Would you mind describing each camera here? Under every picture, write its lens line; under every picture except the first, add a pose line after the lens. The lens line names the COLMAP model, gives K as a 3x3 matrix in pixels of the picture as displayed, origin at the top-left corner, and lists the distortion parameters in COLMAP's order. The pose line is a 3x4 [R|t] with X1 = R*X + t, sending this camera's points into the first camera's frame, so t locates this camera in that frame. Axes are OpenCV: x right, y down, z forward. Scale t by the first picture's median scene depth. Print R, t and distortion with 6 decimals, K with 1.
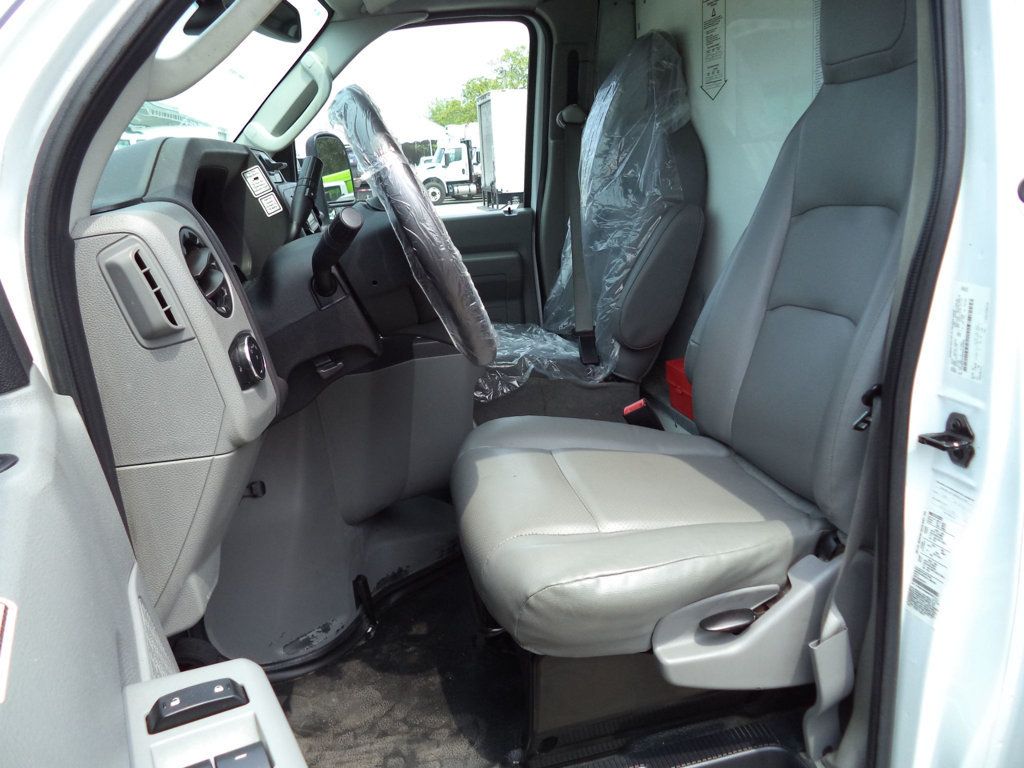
lens RADIAL K [[824.2, 0, 521.7], [0, 824.2, 377.6], [0, 0, 1]] dist [-0.032102, 0.006134]
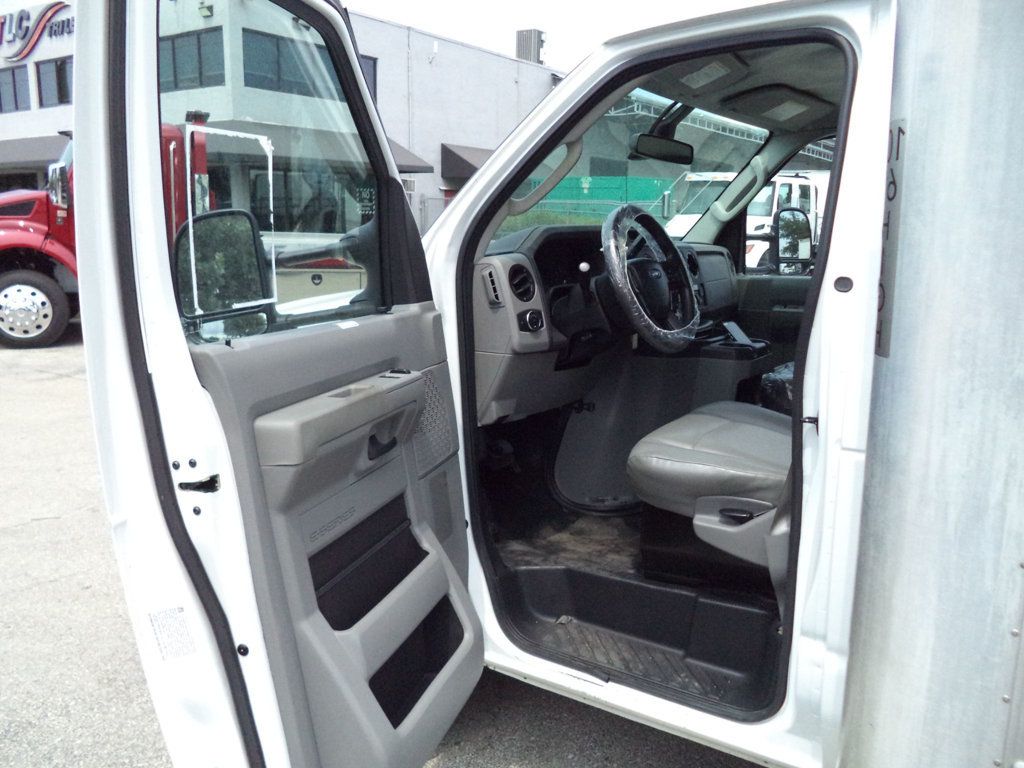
lens RADIAL K [[824.2, 0, 521.7], [0, 824.2, 377.6], [0, 0, 1]] dist [-0.032102, 0.006134]
pose [[0.705827, 0.177670, -0.685741, 1.373156], [-0.212956, 0.976477, 0.033804, 0.066790], [0.675616, 0.122173, 0.727060, -0.779105]]
